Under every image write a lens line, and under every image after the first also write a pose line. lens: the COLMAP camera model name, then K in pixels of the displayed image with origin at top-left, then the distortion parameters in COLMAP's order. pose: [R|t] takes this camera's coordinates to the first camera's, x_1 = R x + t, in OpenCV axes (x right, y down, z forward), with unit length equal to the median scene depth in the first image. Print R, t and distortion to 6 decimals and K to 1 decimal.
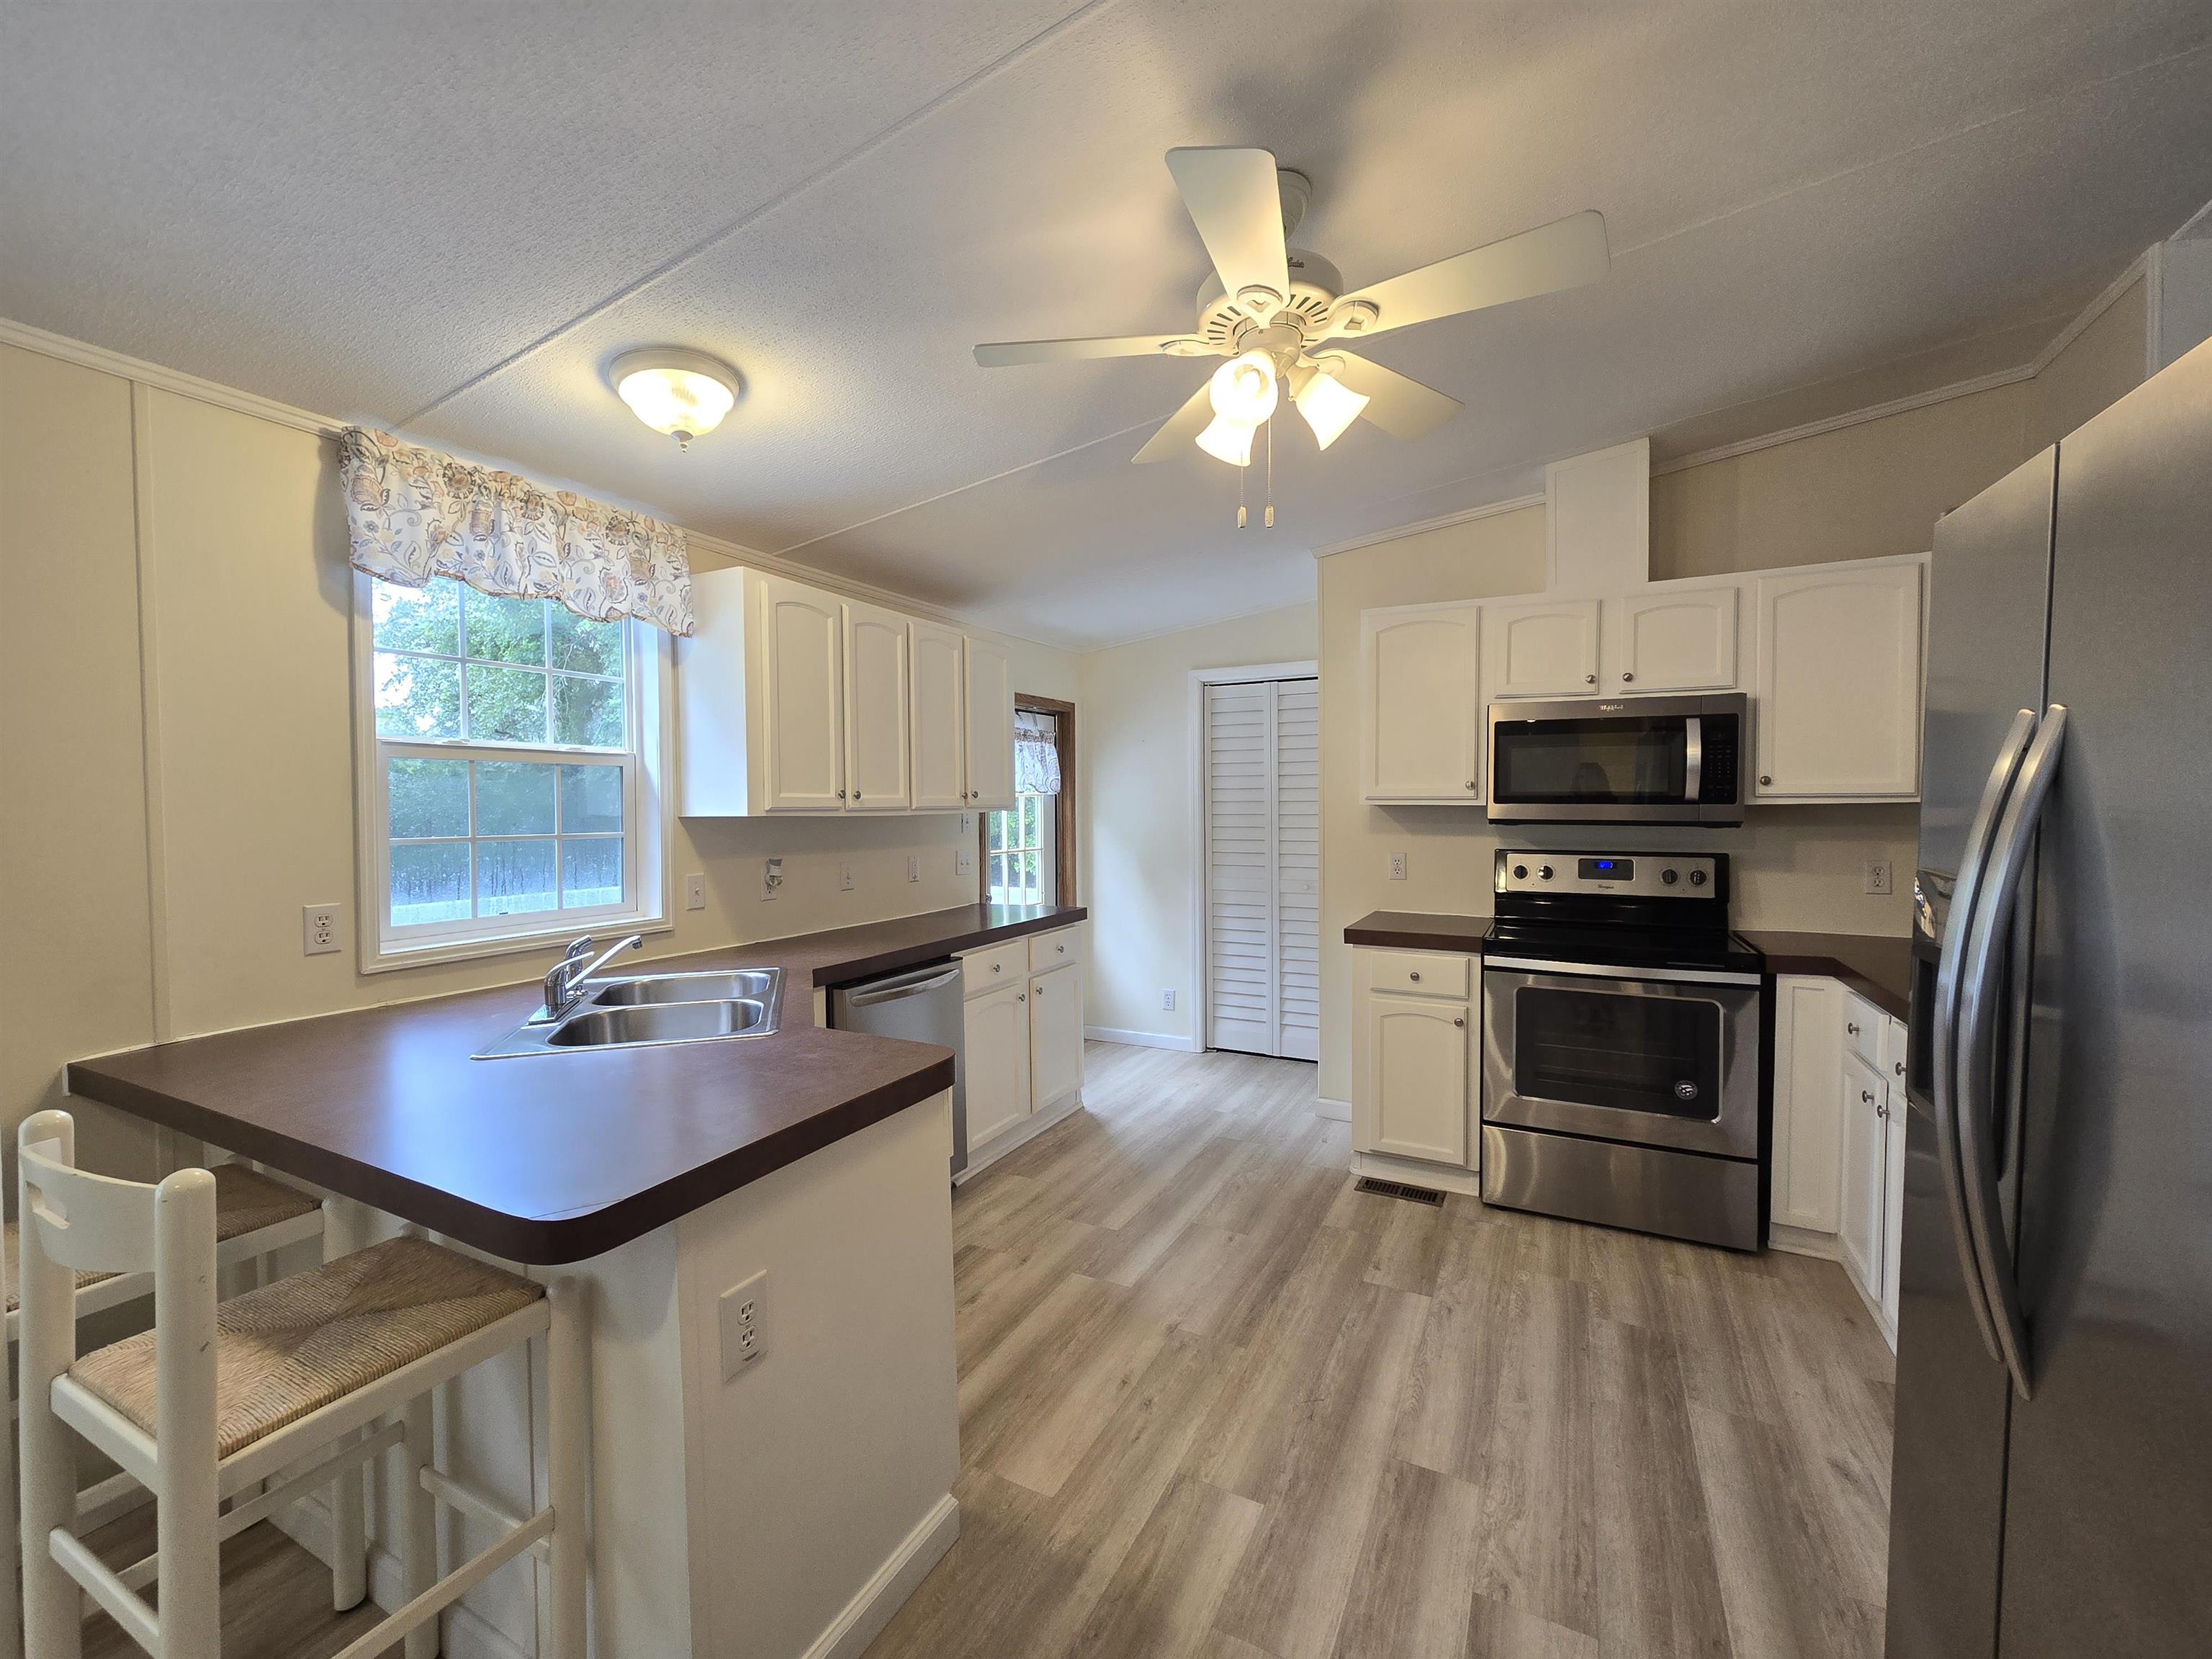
lens RADIAL K [[903.6, 0, 1083.5], [0, 903.6, 828.8], [0, 0, 1]] dist [-0.000681, 0.000068]
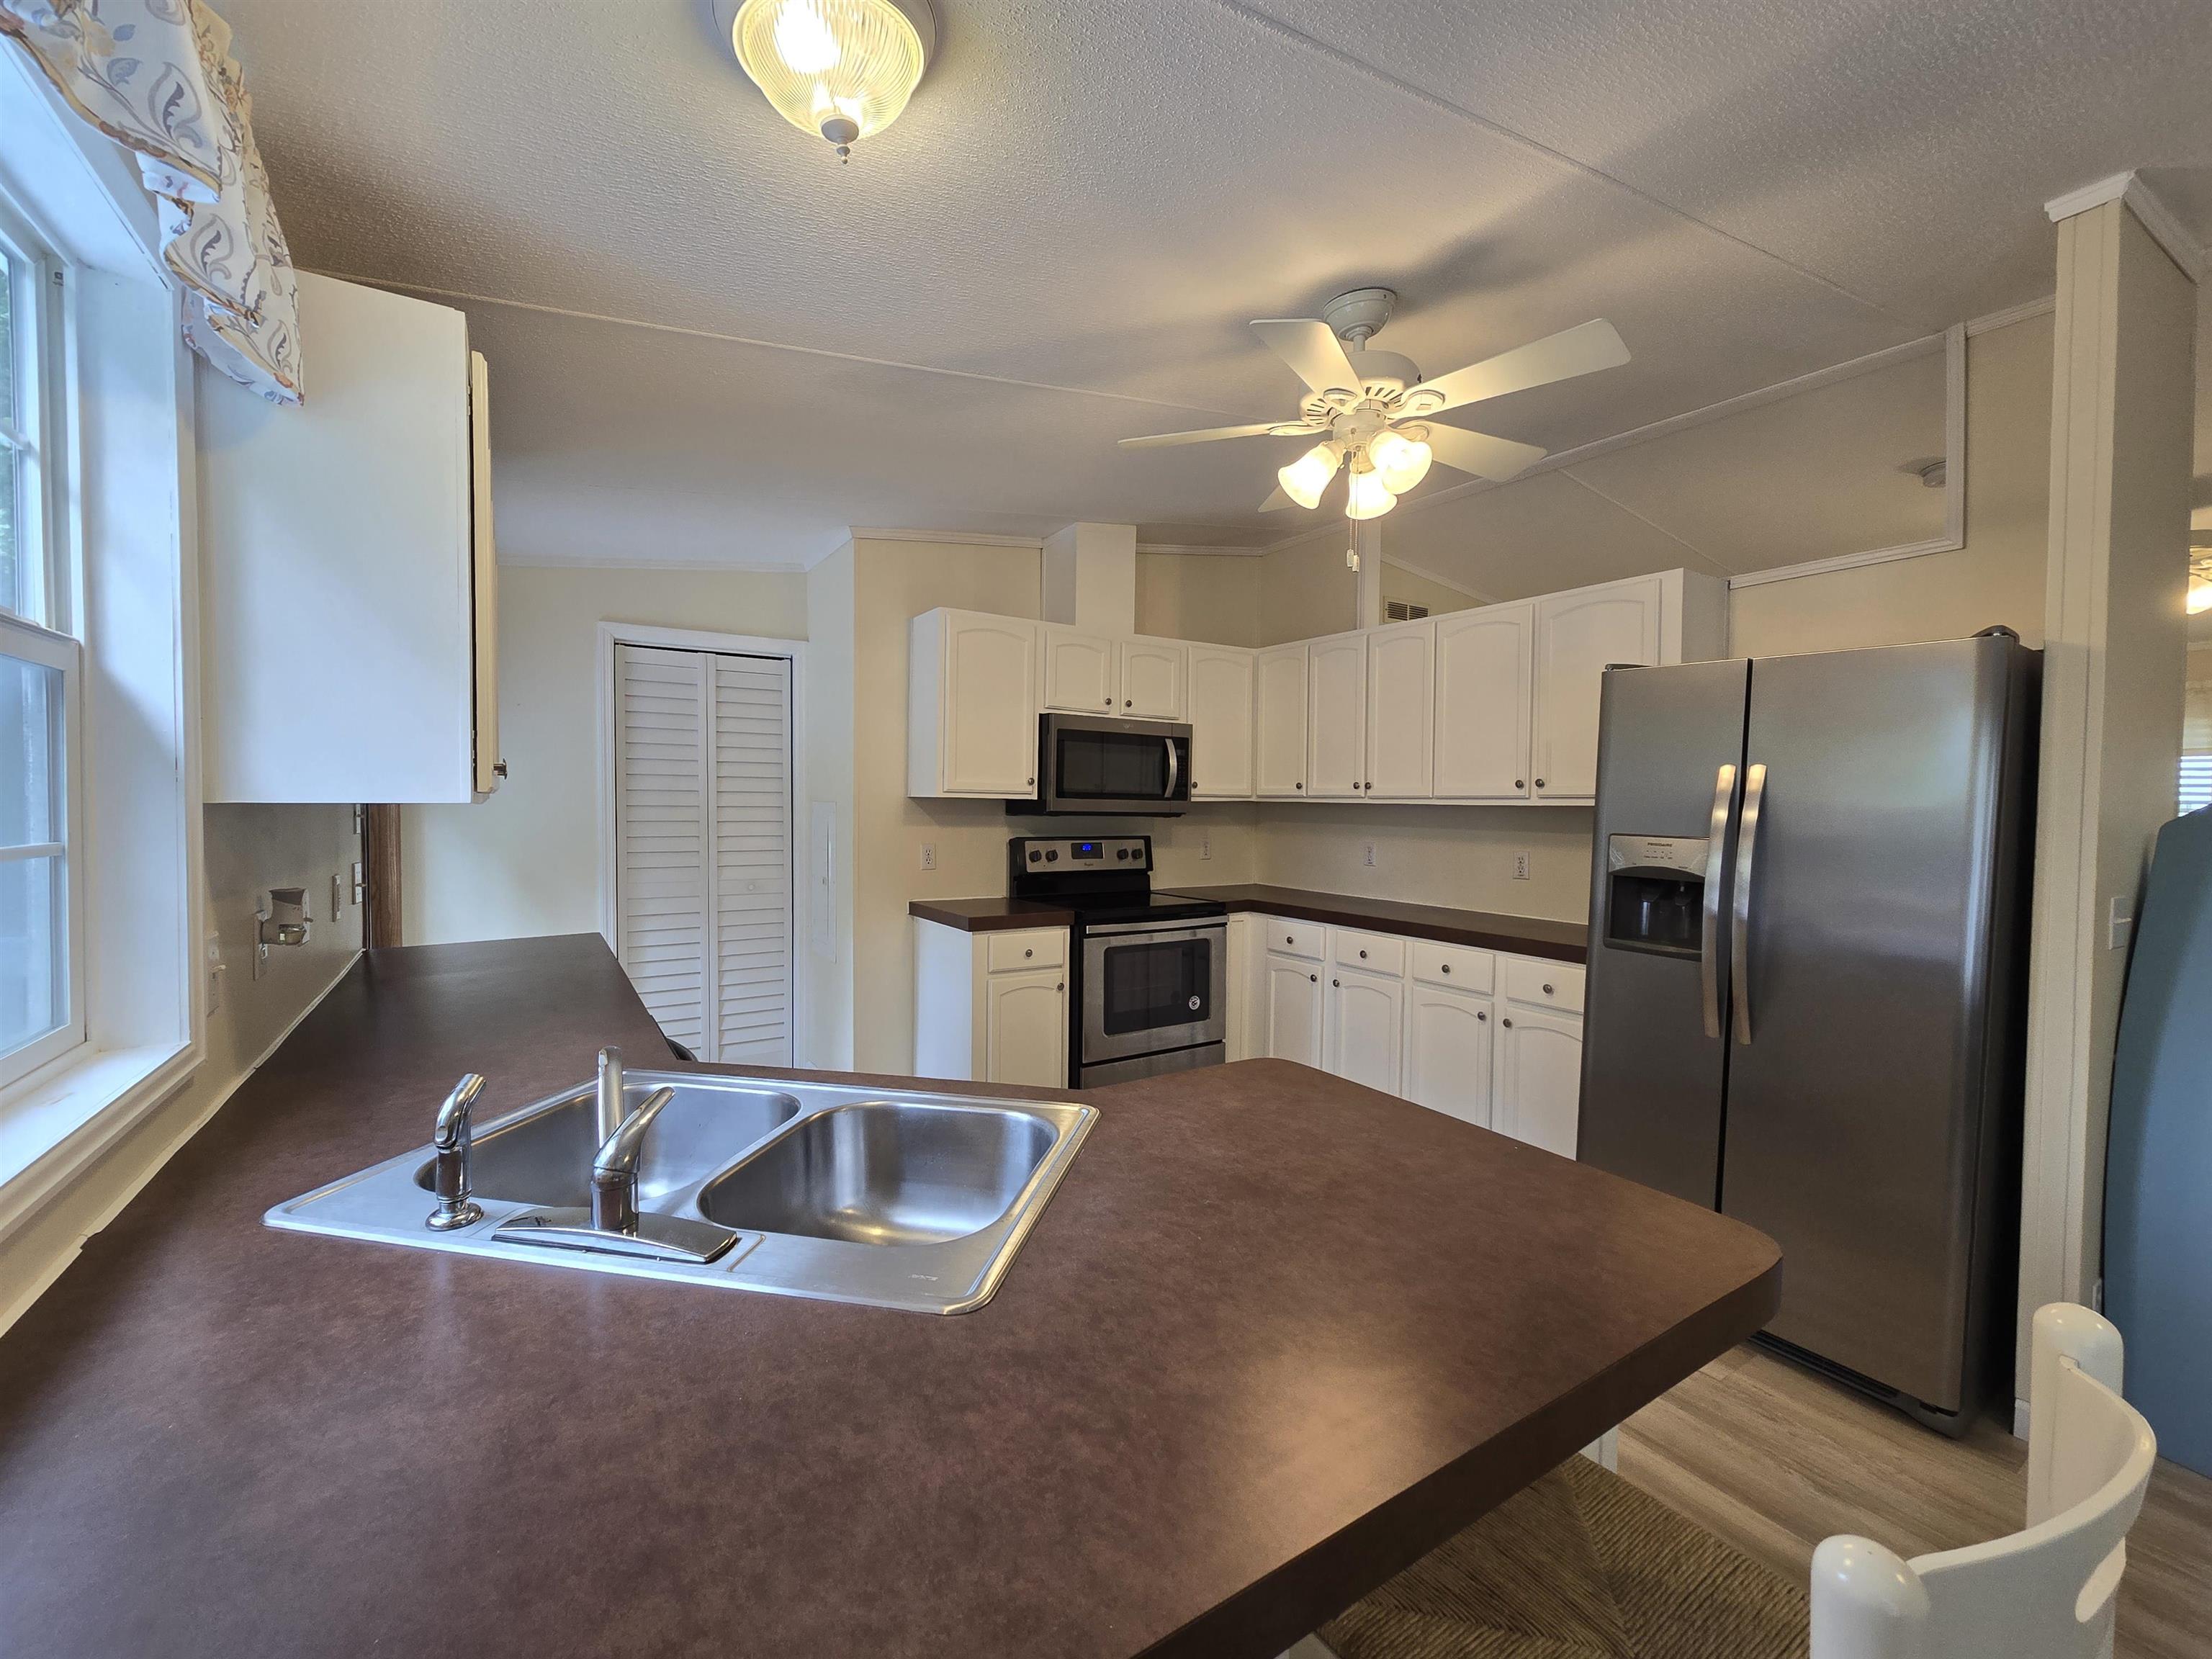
lens RADIAL K [[925.8, 0, 1094.4], [0, 925.8, 827.7], [0, 0, 1]] dist [-0.000767, 0.000076]
pose [[0.493872, -0.014009, 0.869422, -0.638943], [0.010545, 0.999893, 0.010122, -0.000965], [-0.869471, 0.004169, 0.493967, 0.405223]]
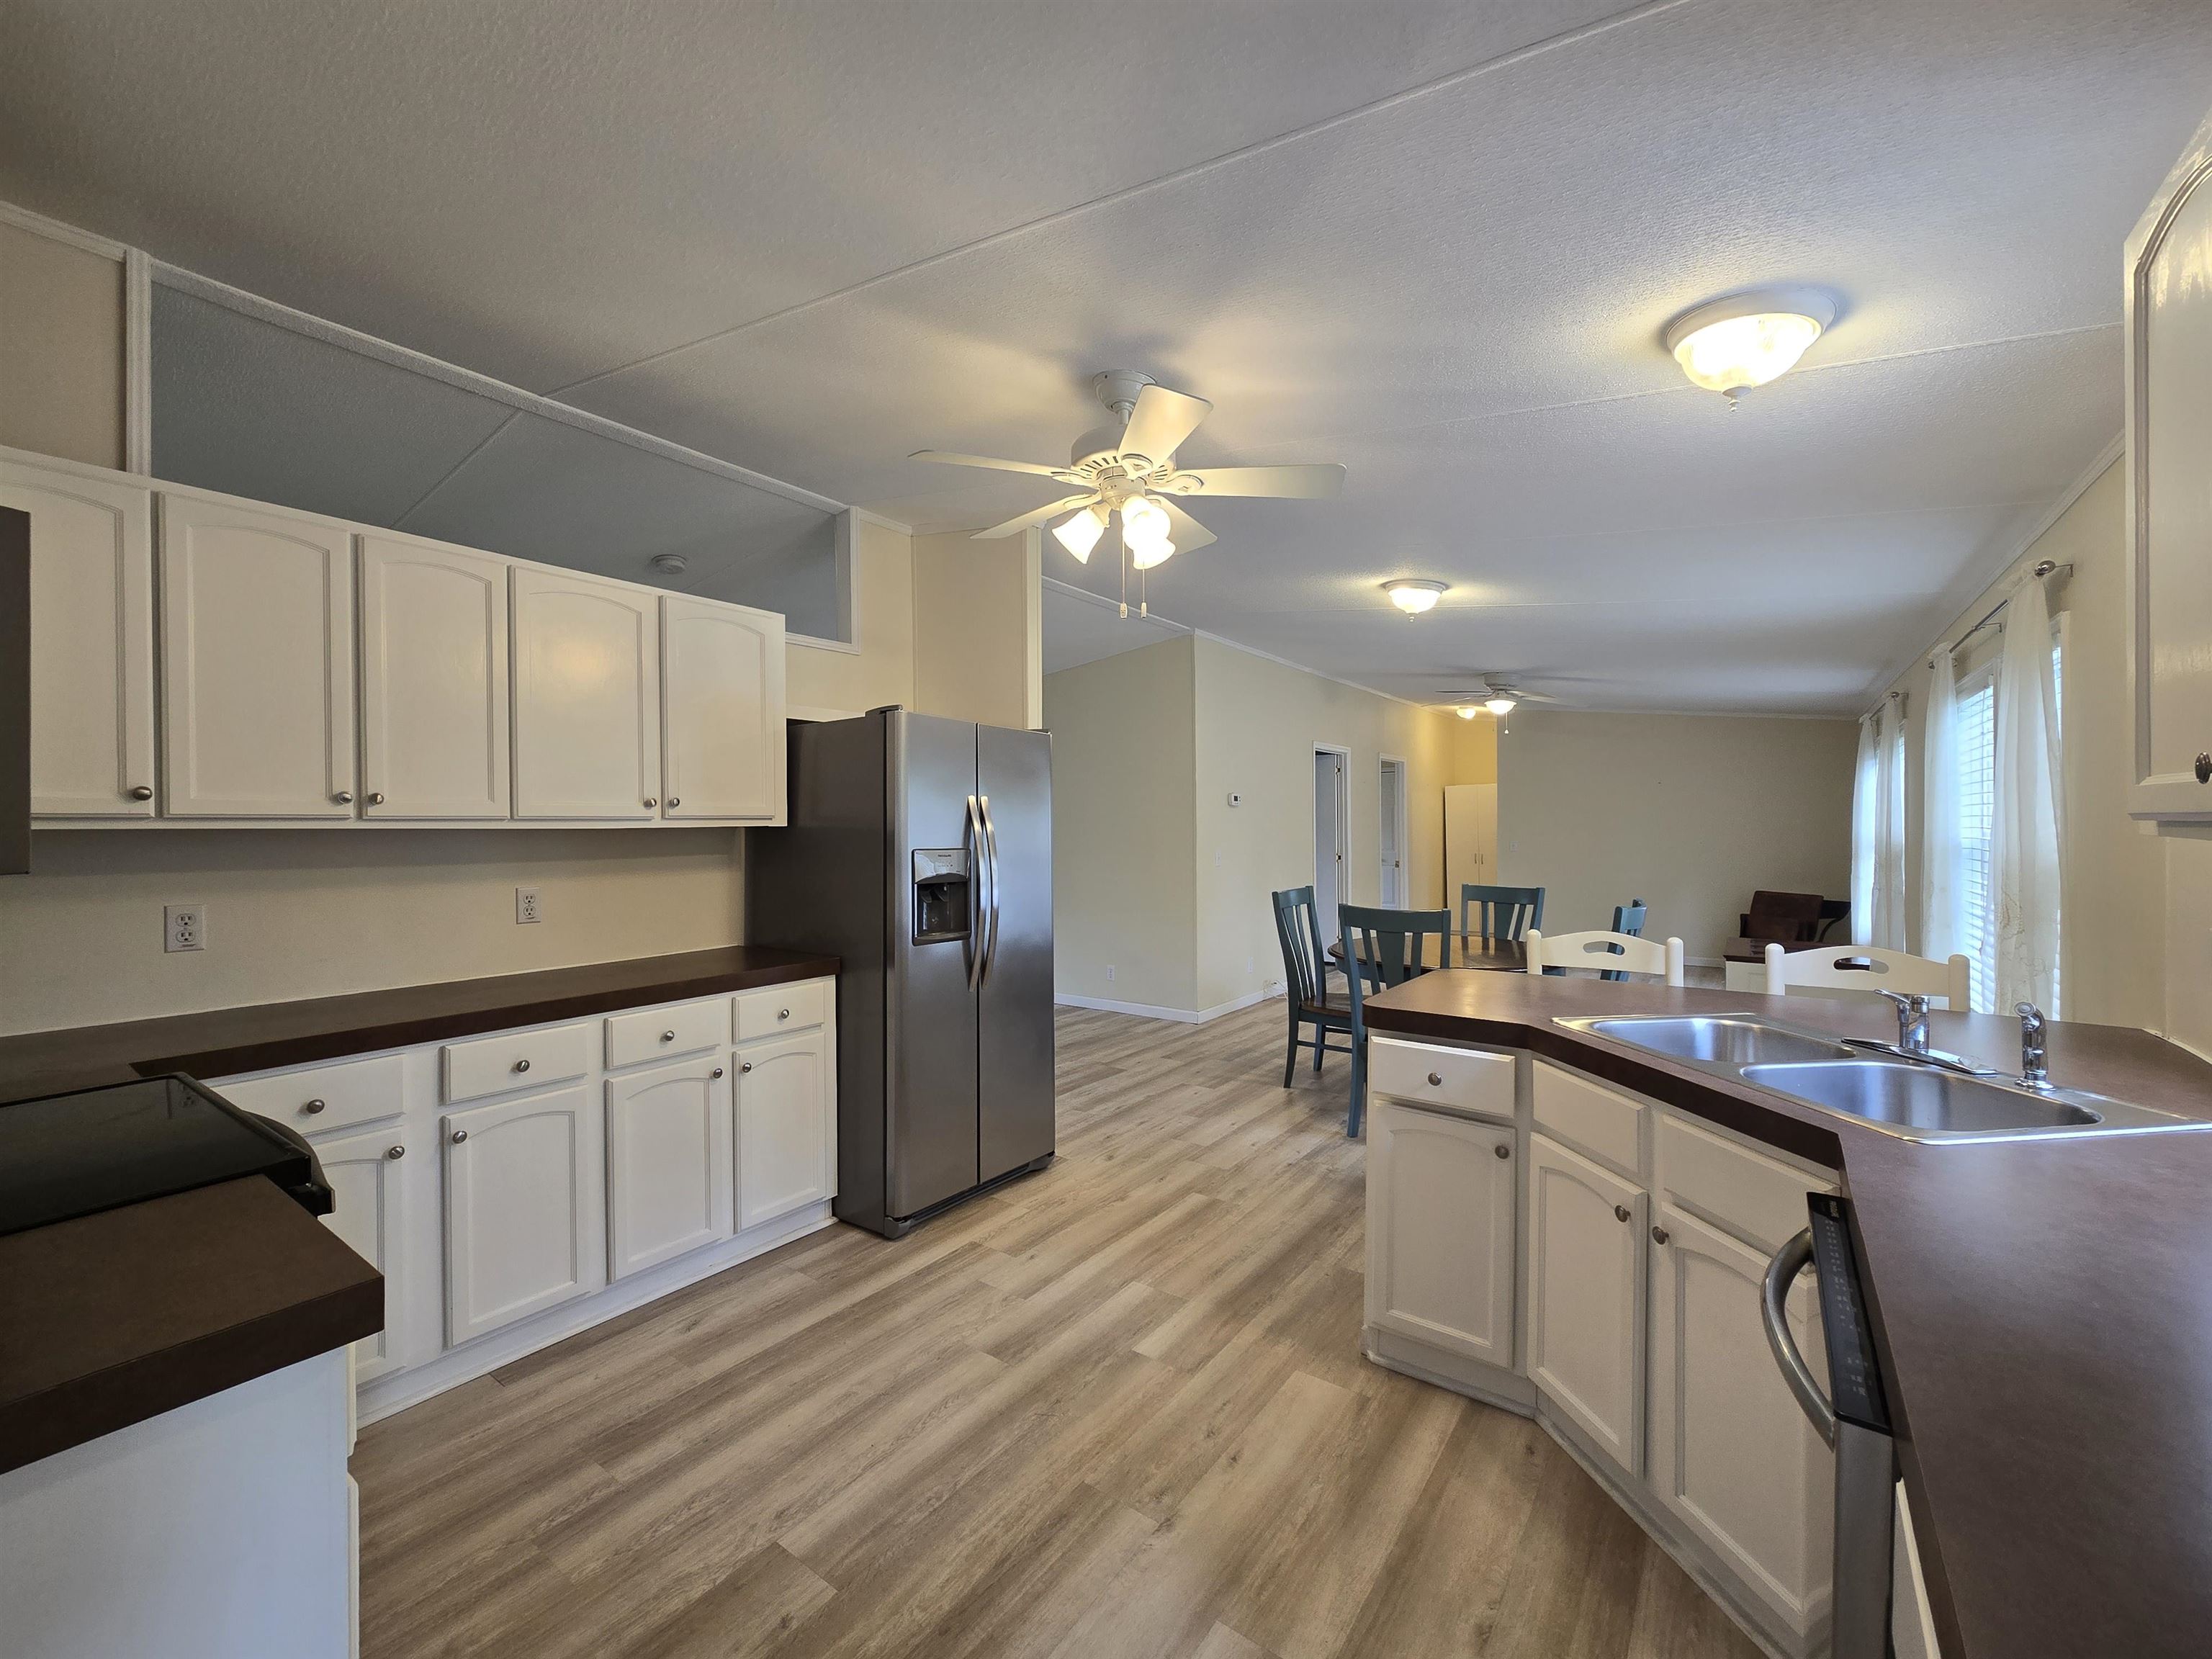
lens RADIAL K [[907.7, 0, 1093.8], [0, 907.7, 826.2], [0, 0, 1]] dist [-0.000357, 0.000393]
pose [[-0.990795, 0.010668, 0.134952, 0.041341], [0.014528, 0.999512, 0.027649, -0.034298], [-0.134591, 0.029355, -0.990466, 1.419076]]
